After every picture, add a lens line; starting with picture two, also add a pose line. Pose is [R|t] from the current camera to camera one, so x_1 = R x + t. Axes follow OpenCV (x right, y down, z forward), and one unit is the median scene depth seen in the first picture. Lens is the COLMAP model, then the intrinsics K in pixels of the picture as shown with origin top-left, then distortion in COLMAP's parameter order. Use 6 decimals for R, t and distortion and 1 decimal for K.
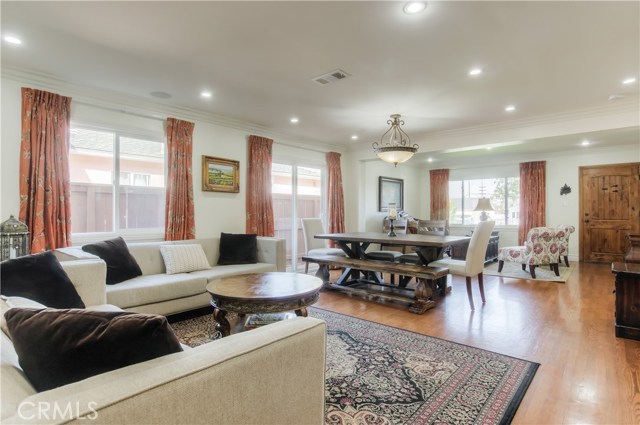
lens RADIAL K [[345.8, 0, 318.4], [0, 345.8, 213.3], [0, 0, 1]] dist [-0.001694, 0.000186]
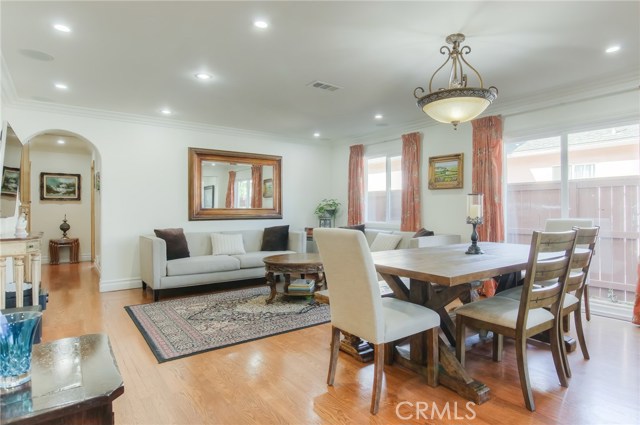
lens RADIAL K [[345.8, 0, 318.3], [0, 345.8, 209.0], [0, 0, 1]] dist [-0.001694, 0.000186]
pose [[-0.229298, -0.002225, -0.973354, 0.819116], [0.001099, 0.999996, -0.002545, -0.000913], [0.973356, -0.001653, -0.229295, 0.911918]]
